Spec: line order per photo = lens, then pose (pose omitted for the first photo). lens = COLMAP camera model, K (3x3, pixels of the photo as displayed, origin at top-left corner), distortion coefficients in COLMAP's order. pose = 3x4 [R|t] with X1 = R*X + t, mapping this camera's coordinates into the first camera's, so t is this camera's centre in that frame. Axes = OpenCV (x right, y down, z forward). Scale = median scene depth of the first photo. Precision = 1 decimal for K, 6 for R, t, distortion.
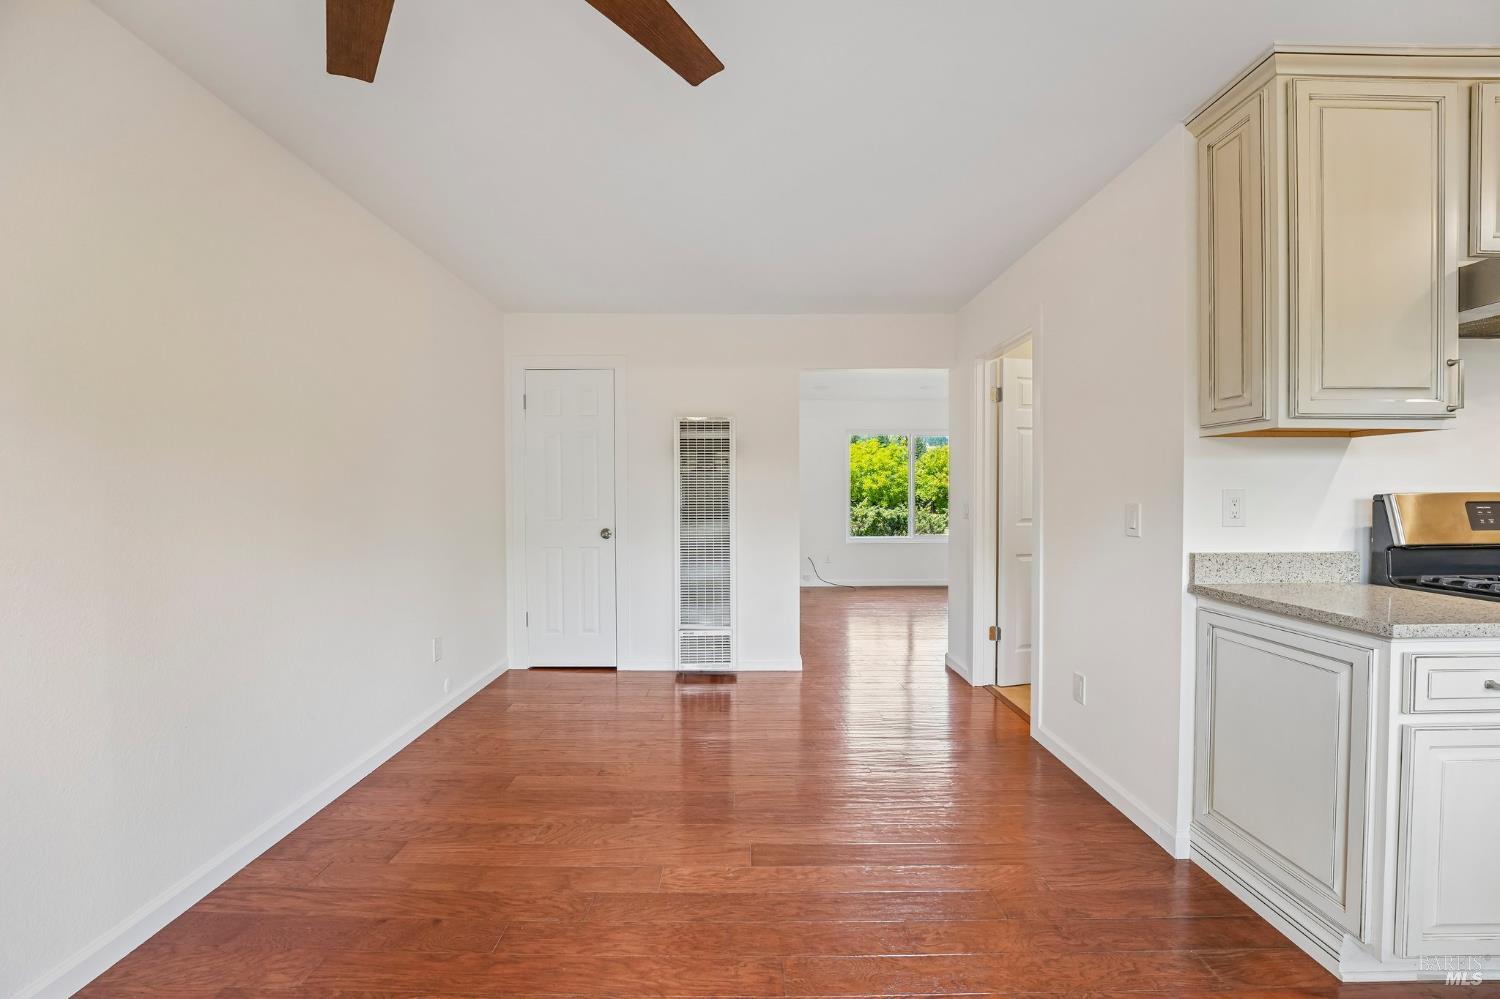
lens RADIAL K [[610.9, 0, 751.1], [0, 610.9, 505.1], [0, 0, 1]] dist [-0.025772, 0.001998]
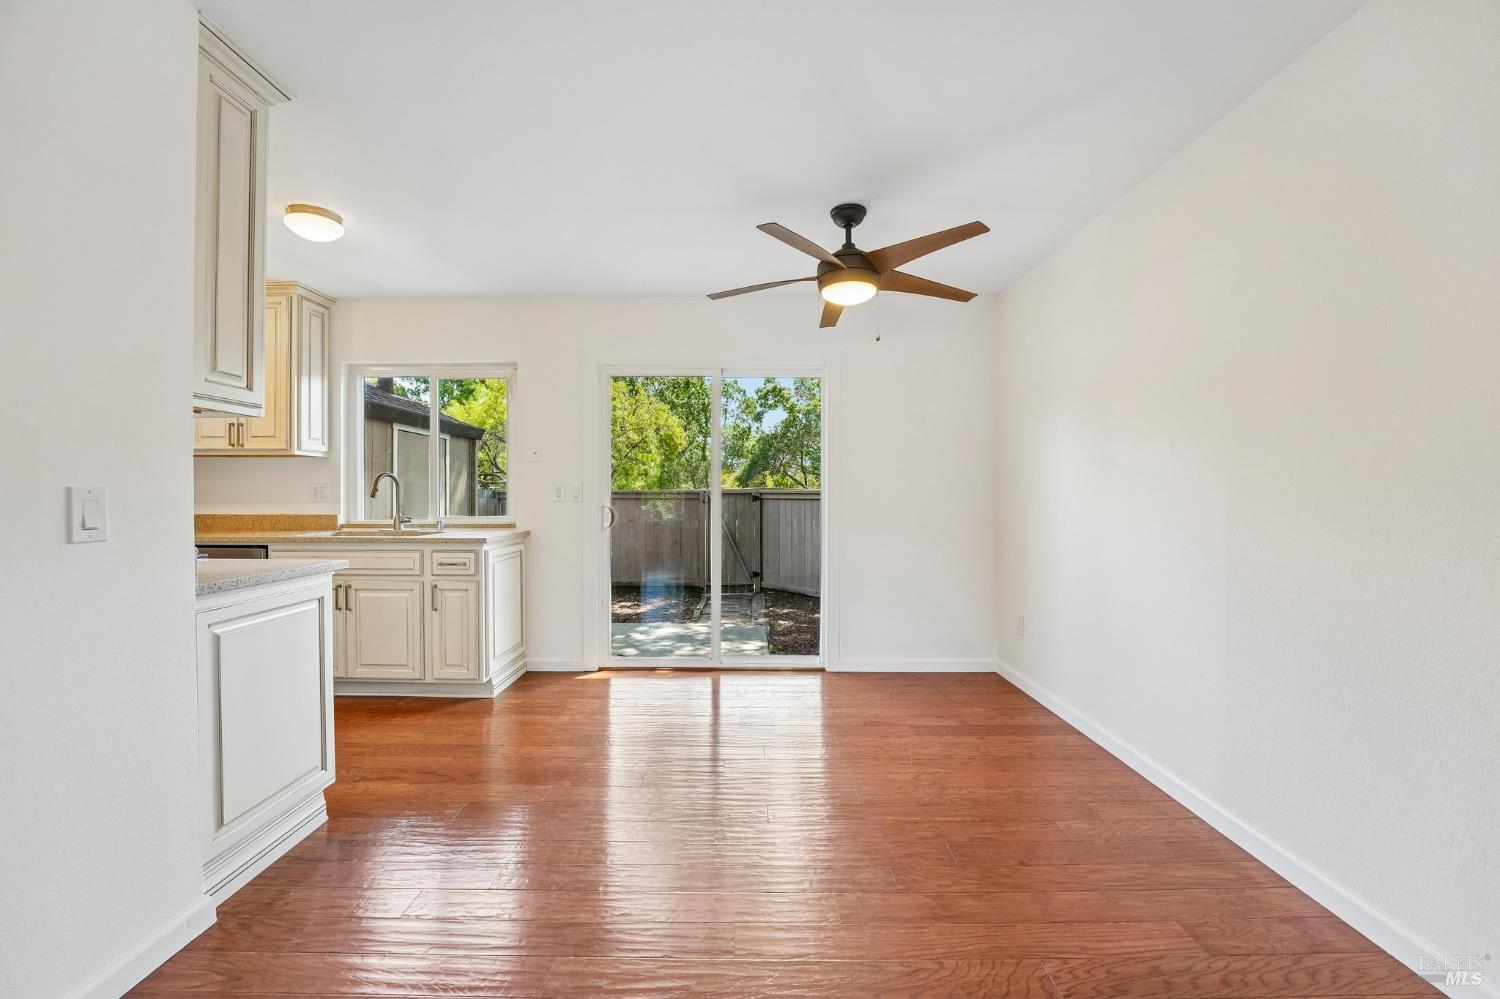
lens RADIAL K [[610.9, 0, 746.8], [0, 610.9, 500.5], [0, 0, 1]] dist [-0.025772, 0.001998]
pose [[-0.999705, 0.002336, 0.024160, -0.034390], [0.003089, 0.999509, 0.031167, -0.006051], [-0.024075, 0.031232, -0.999222, 1.779756]]
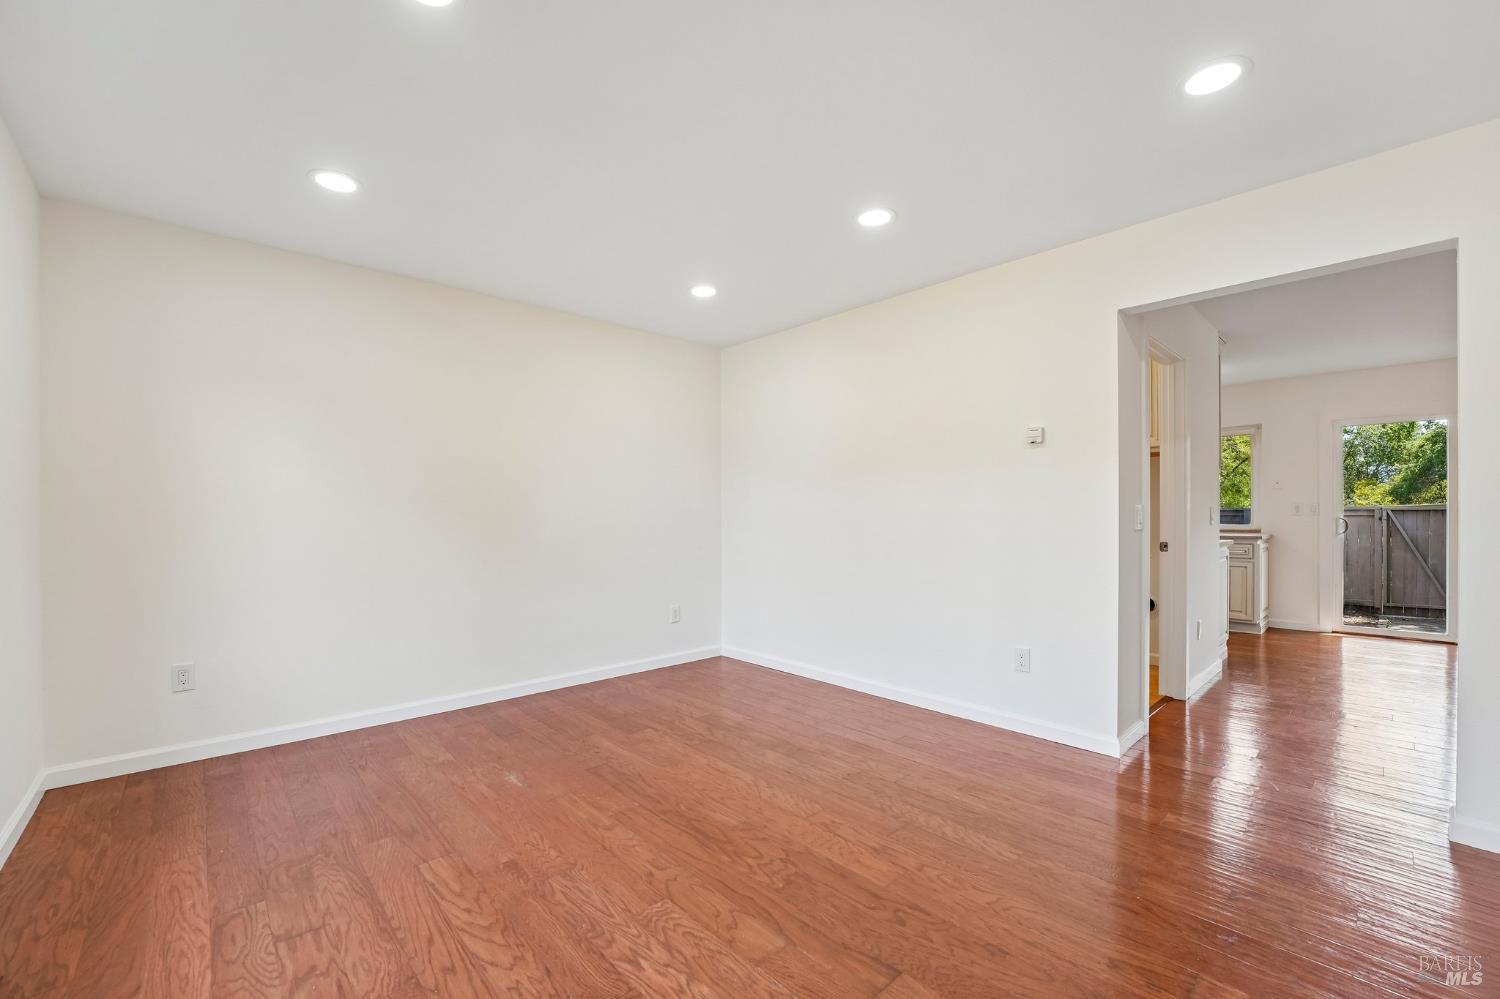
lens RADIAL K [[610.9, 0, 755.9], [0, 610.9, 510.9], [0, 0, 1]] dist [-0.025772, 0.001998]
pose [[-0.661916, 0.006803, 0.749547, 0.191451], [0.018859, 0.999793, 0.007580, -0.035428], [-0.749341, 0.019153, -0.661908, 3.722169]]
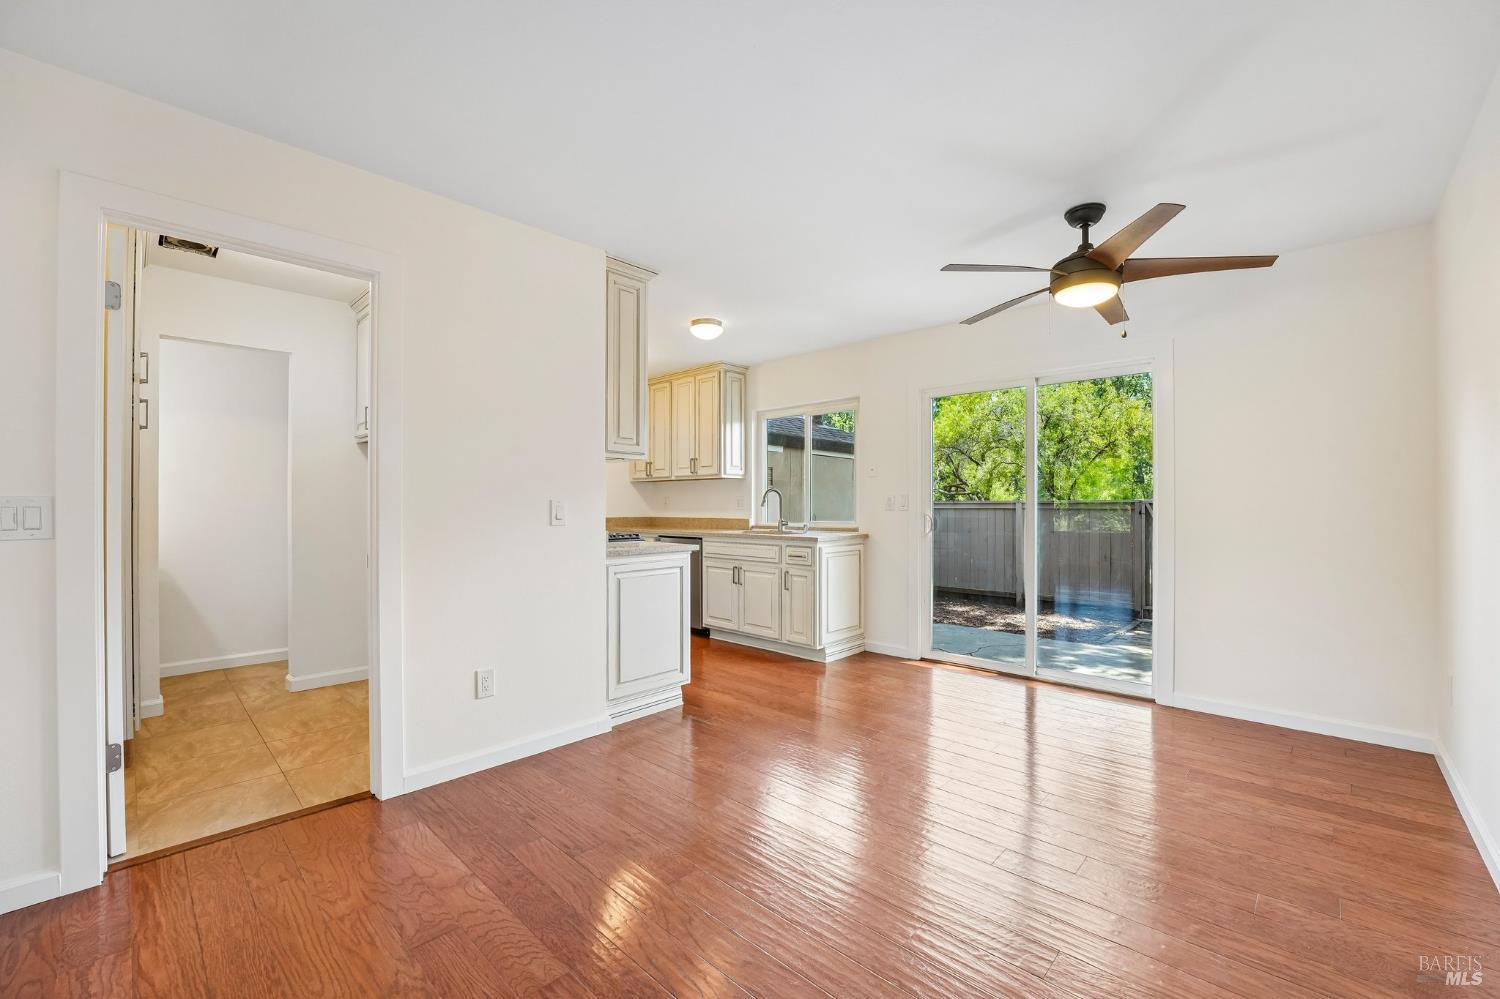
lens RADIAL K [[610.9, 0, 744.5], [0, 610.9, 504.3], [0, 0, 1]] dist [-0.025772, 0.001998]
pose [[-0.709059, 0.005750, 0.705125, -0.635988], [0.018421, 0.999777, 0.010372, 0.001018], [-0.704908, 0.020344, -0.709007, 1.859992]]
